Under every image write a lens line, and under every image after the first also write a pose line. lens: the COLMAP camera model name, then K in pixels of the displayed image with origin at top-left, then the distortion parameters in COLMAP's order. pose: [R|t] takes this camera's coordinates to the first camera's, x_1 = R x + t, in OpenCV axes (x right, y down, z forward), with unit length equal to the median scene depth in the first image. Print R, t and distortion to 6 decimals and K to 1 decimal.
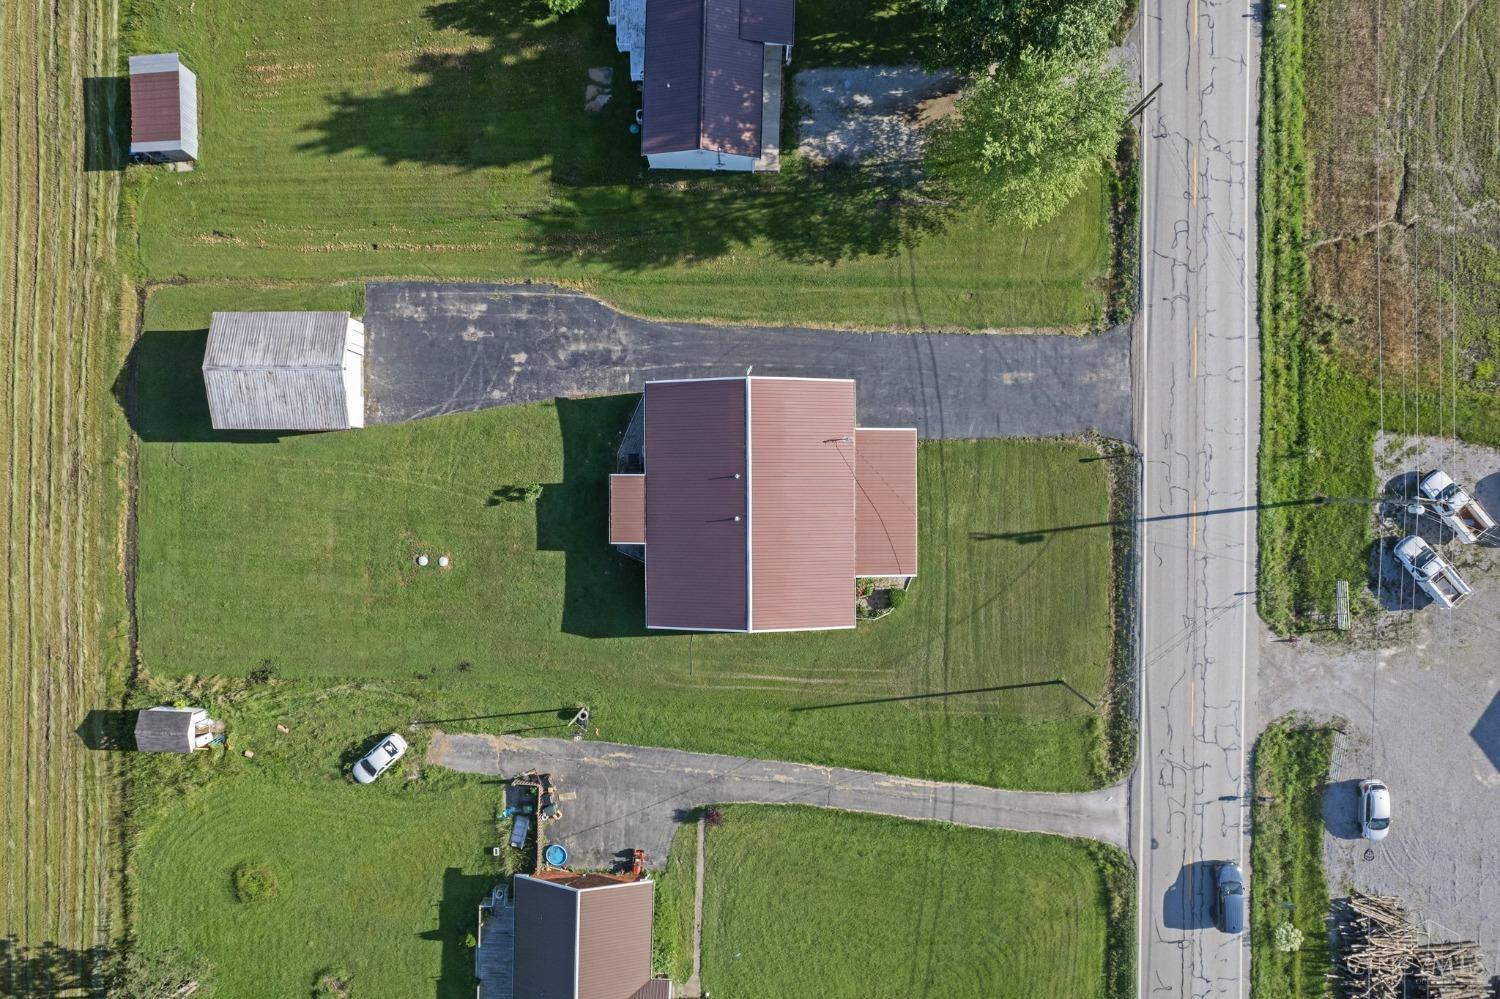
lens RADIAL K [[953.2, 0, 736.7], [0, 953.2, 506.7], [0, 0, 1]] dist [-0.071429, 0.086973]
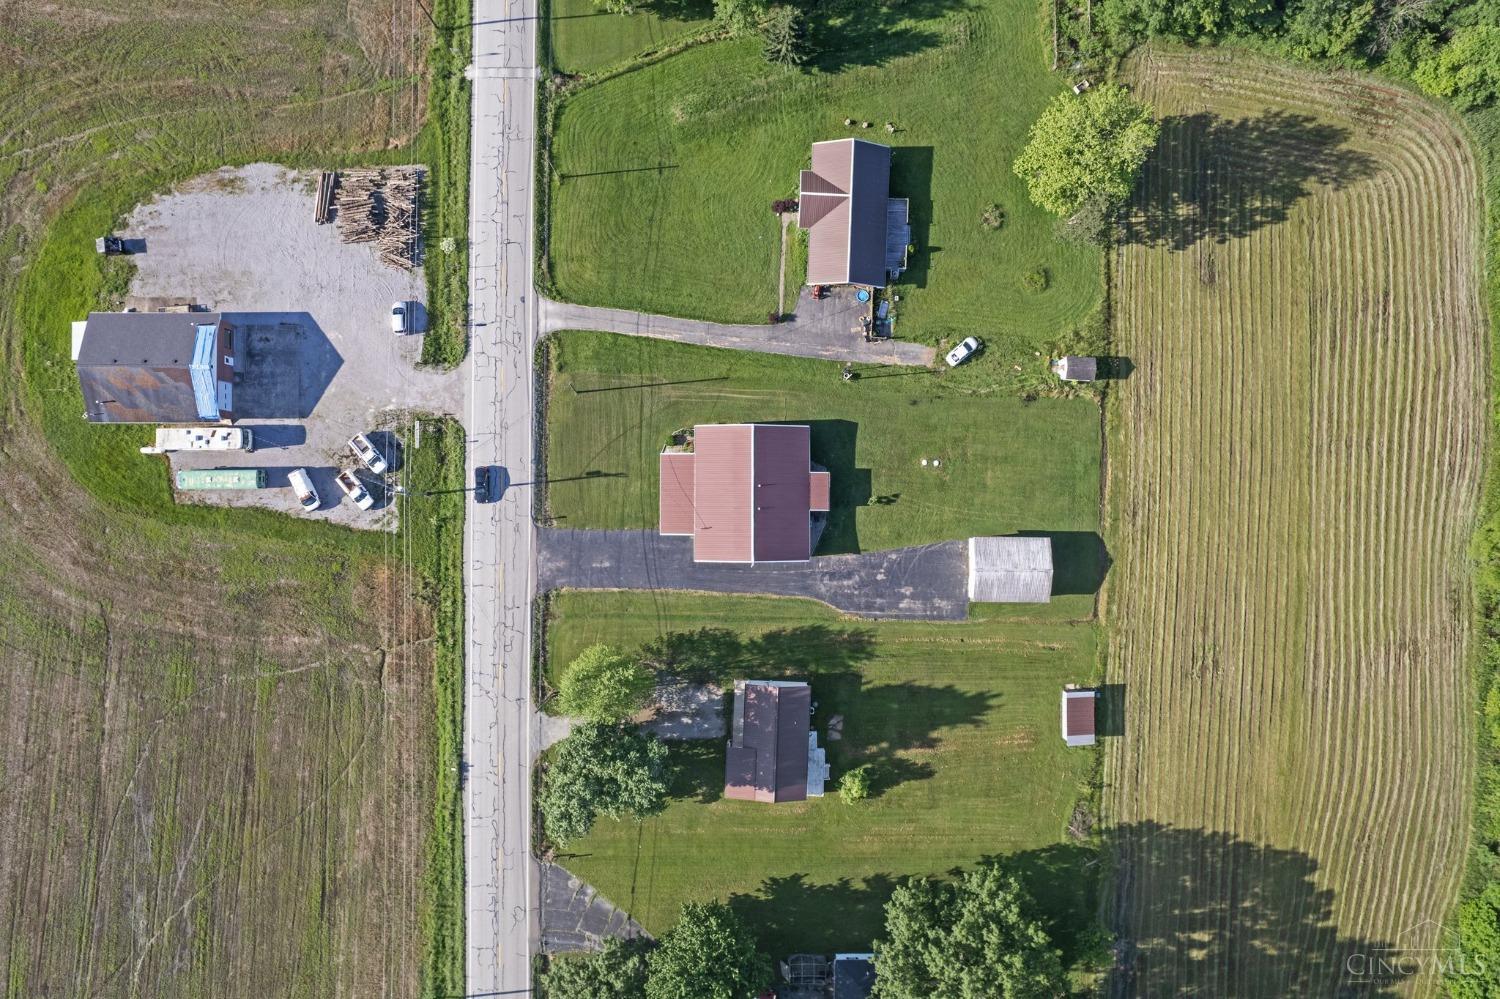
lens RADIAL K [[953.2, 0, 736.7], [0, 953.2, 506.7], [0, 0, 1]] dist [-0.071429, 0.086973]
pose [[-0.999678, -0.006948, 0.024423, -0.001247], [0.006431, -0.999755, -0.021157, 0.010695], [0.024564, -0.020993, 0.999478, -0.784491]]
